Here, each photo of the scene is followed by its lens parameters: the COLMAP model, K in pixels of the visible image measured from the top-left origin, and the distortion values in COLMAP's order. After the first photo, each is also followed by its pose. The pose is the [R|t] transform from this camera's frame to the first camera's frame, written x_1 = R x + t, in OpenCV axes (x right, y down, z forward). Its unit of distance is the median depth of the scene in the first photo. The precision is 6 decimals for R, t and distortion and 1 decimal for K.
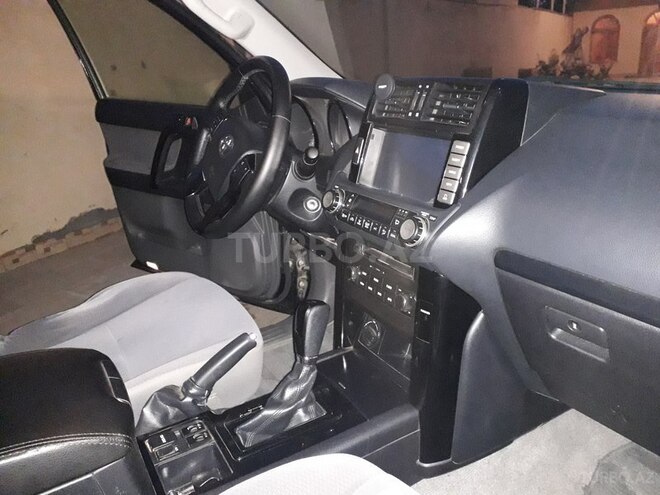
lens RADIAL K [[520.4, 0, 330.0], [0, 520.4, 247.5], [0, 0, 1]] dist [0.010278, 0.000673]
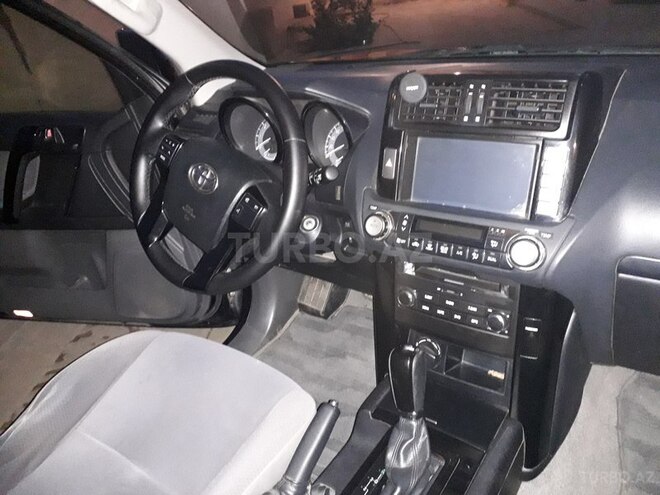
lens RADIAL K [[533.7, 0, 330.4], [0, 533.7, 234.3], [0, 0, 1]] dist [-0.003061, -0.002612]
pose [[0.921959, -0.228469, 0.312720, -0.357544], [0.207341, 0.973174, 0.099707, -0.184668], [-0.327111, -0.027087, 0.944598, 0.188789]]
